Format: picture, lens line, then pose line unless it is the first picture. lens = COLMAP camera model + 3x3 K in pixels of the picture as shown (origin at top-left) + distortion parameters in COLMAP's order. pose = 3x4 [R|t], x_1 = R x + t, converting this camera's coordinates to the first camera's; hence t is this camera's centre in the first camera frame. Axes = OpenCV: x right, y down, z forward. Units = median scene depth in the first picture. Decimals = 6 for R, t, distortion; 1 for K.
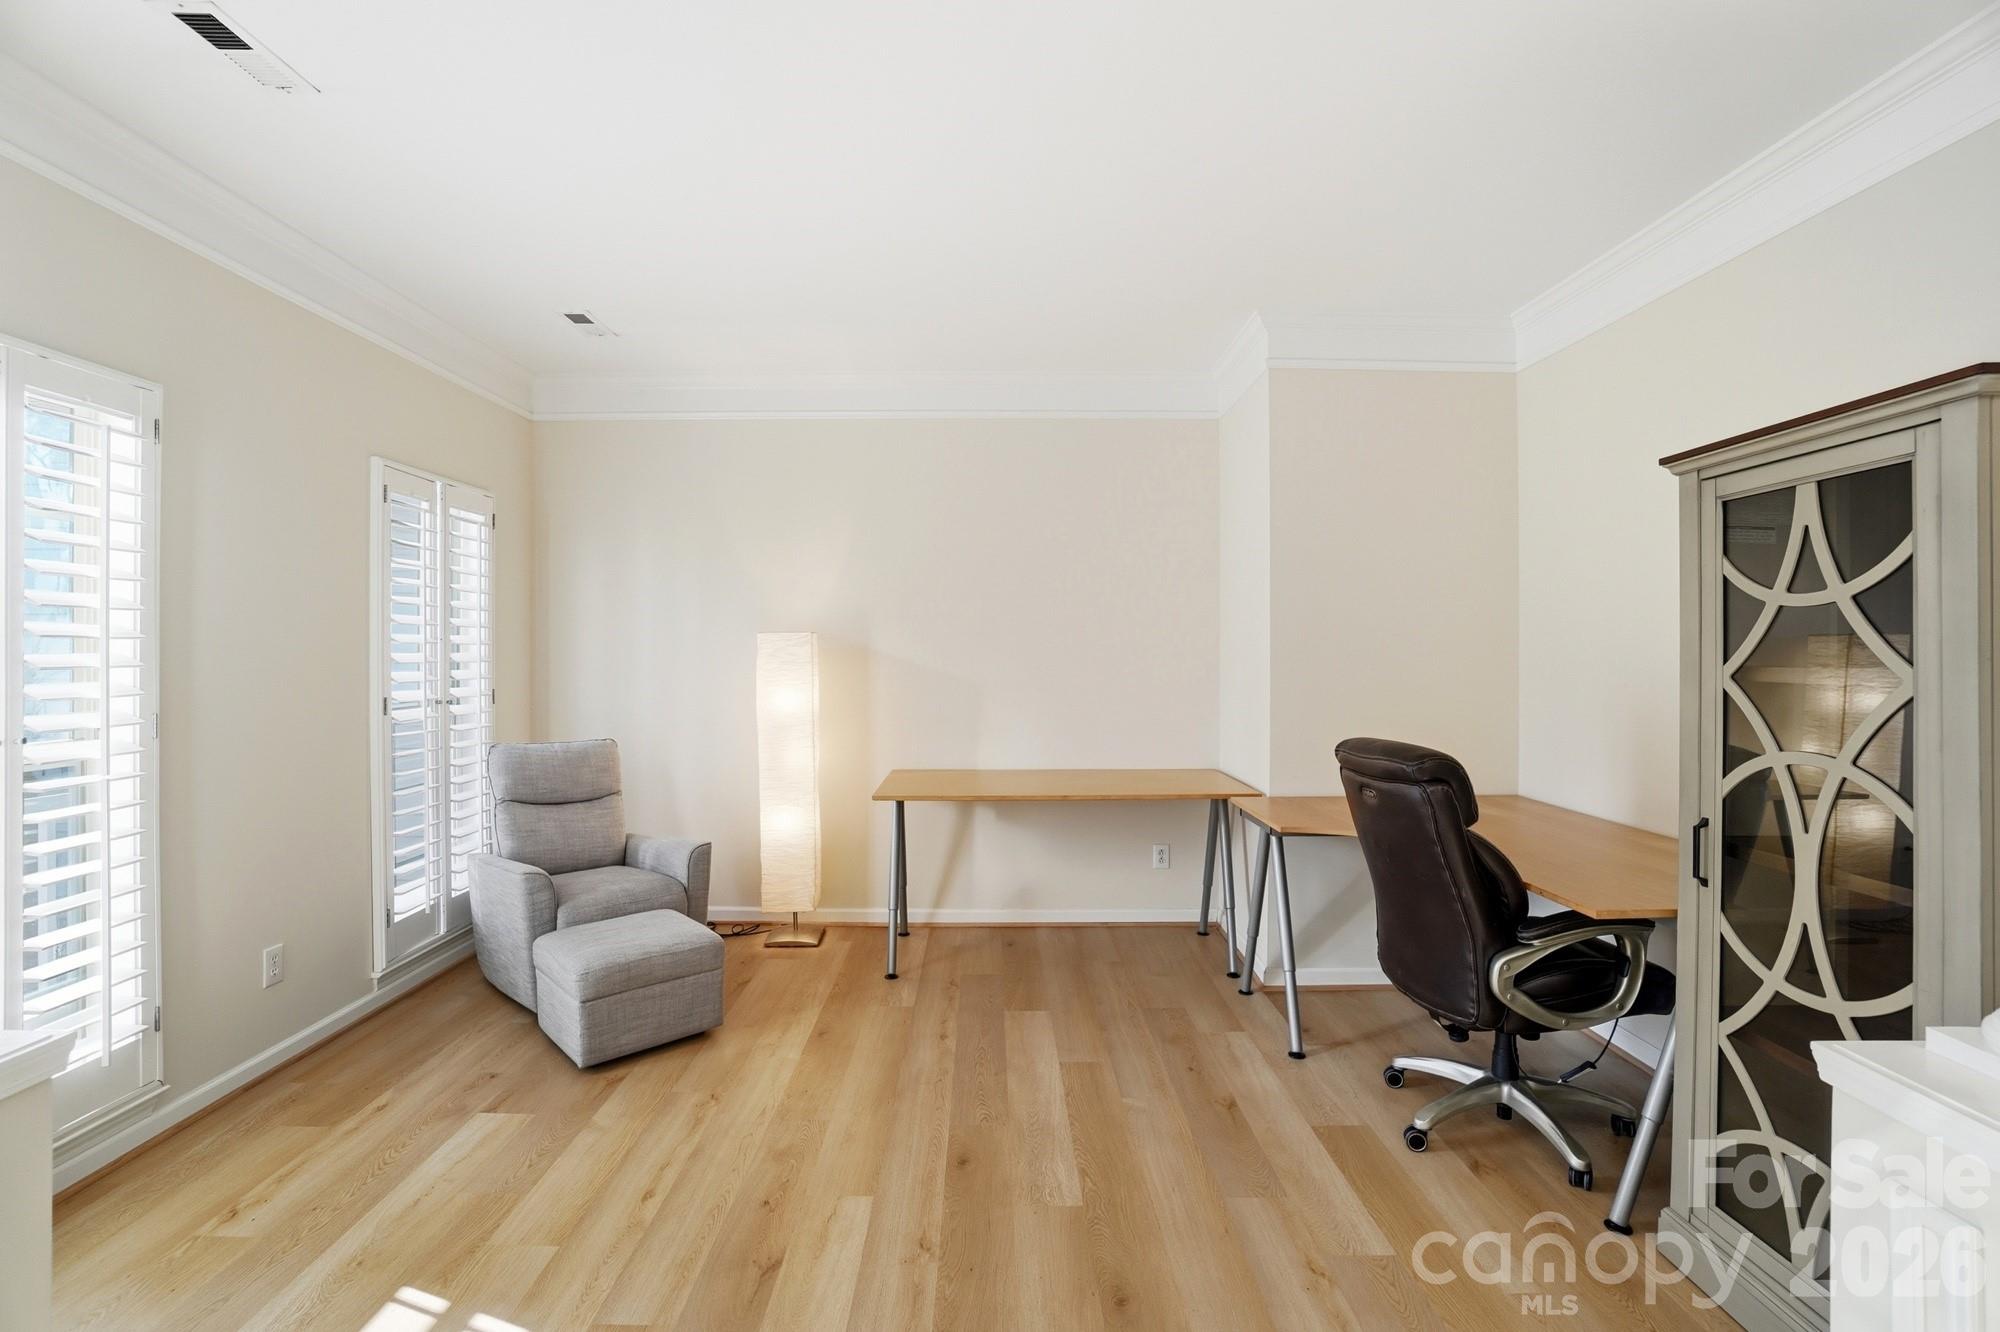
lens RADIAL K [[899.0, 0, 987.4], [0, 899.0, 654.4], [0, 0, 1]] dist [-0.040290, 0.005751]
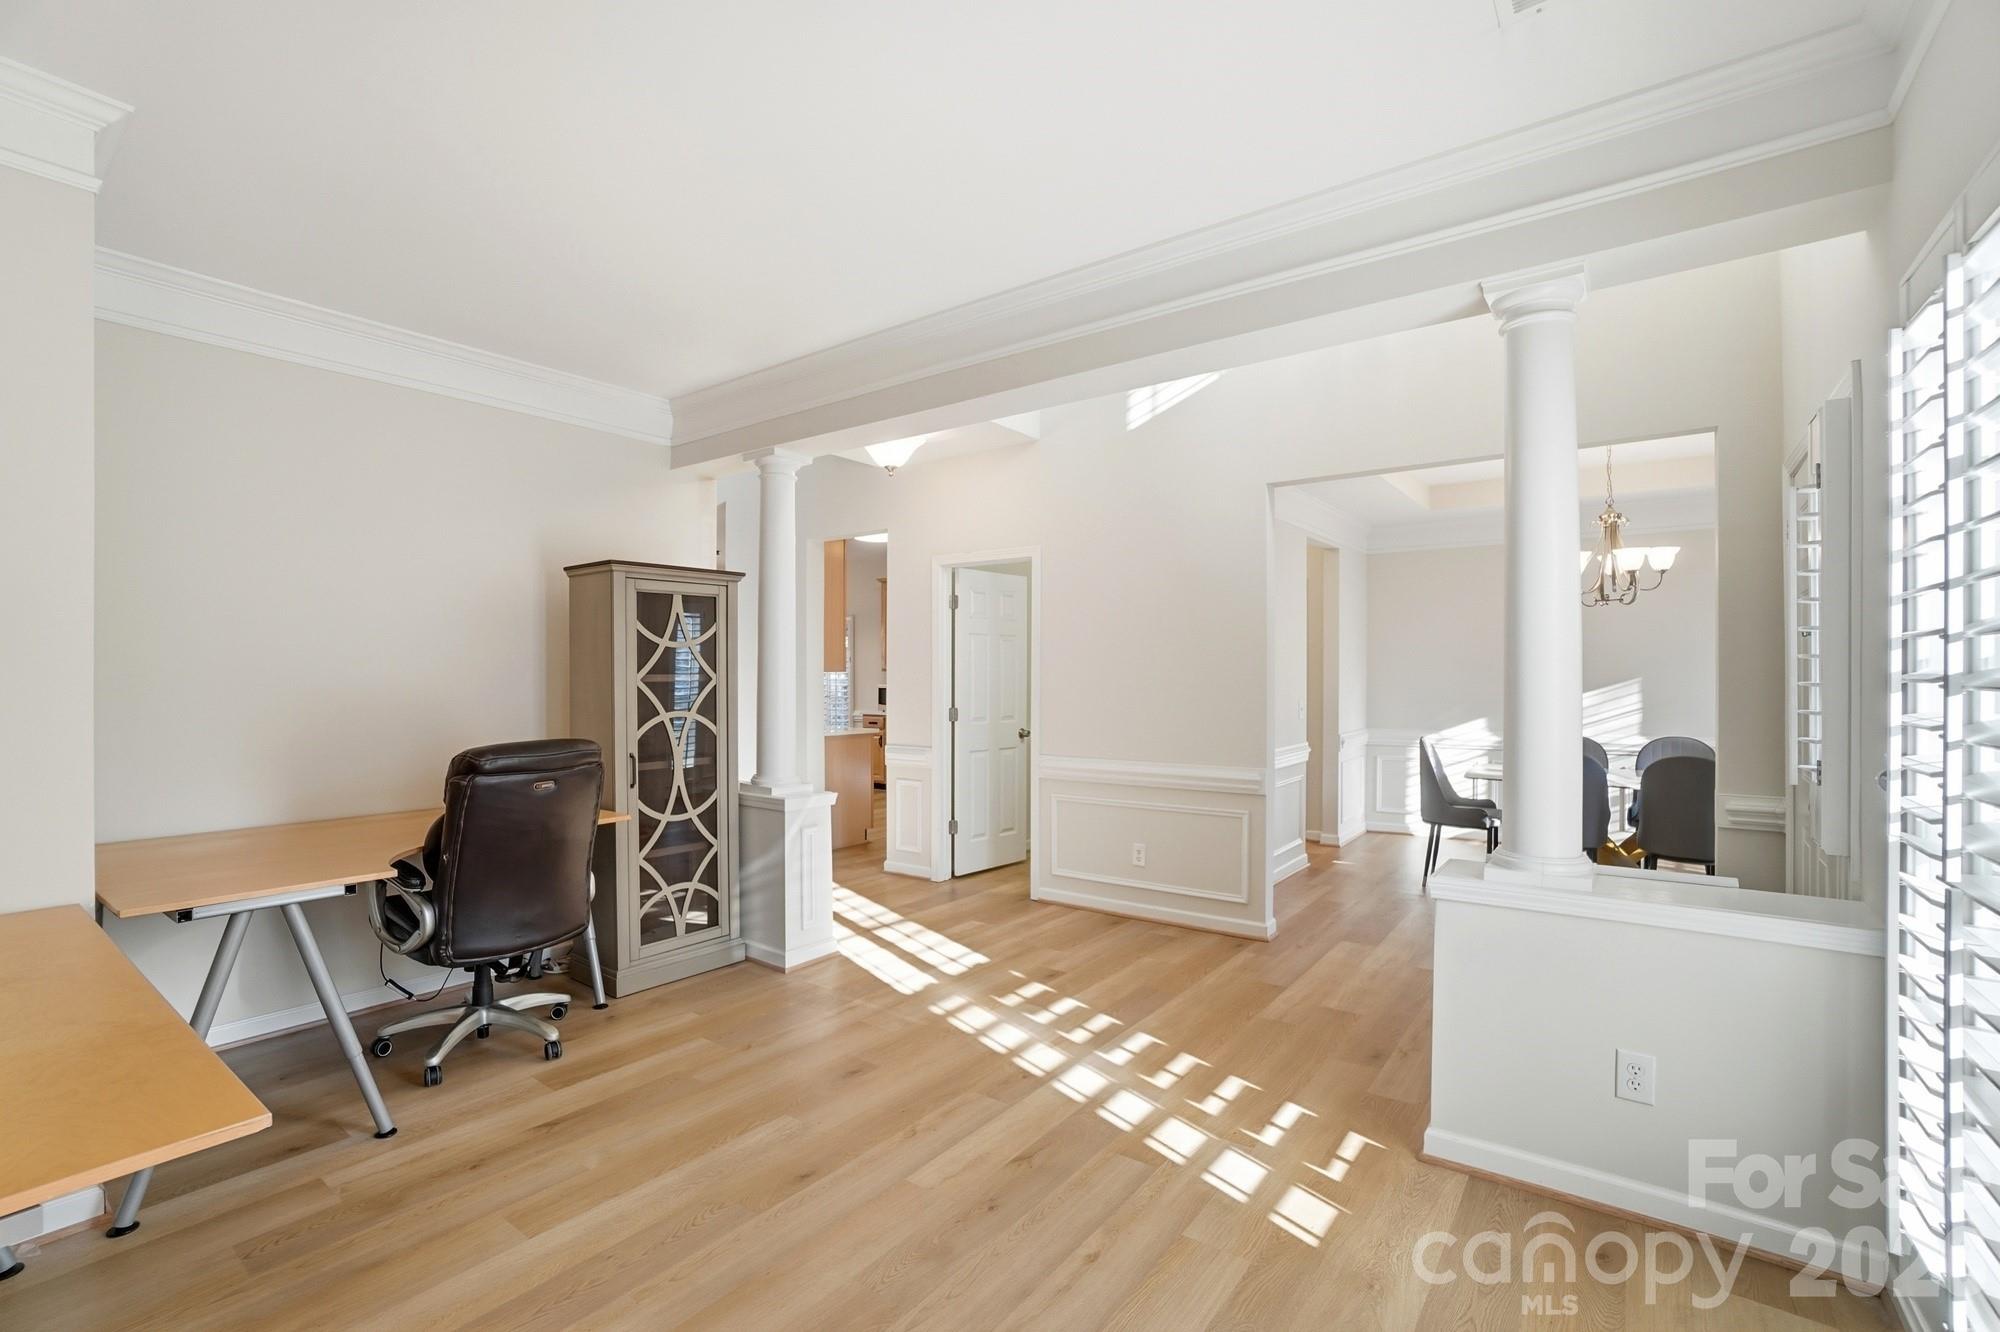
lens RADIAL K [[899.0, 0, 983.5], [0, 899.0, 668.6], [0, 0, 1]] dist [-0.040290, 0.005751]
pose [[-0.799293, 0.001900, 0.600939, -0.859873], [0.001676, 0.999998, -0.000933, 0.002742], [-0.600940, 0.000262, -0.799294, 1.827850]]
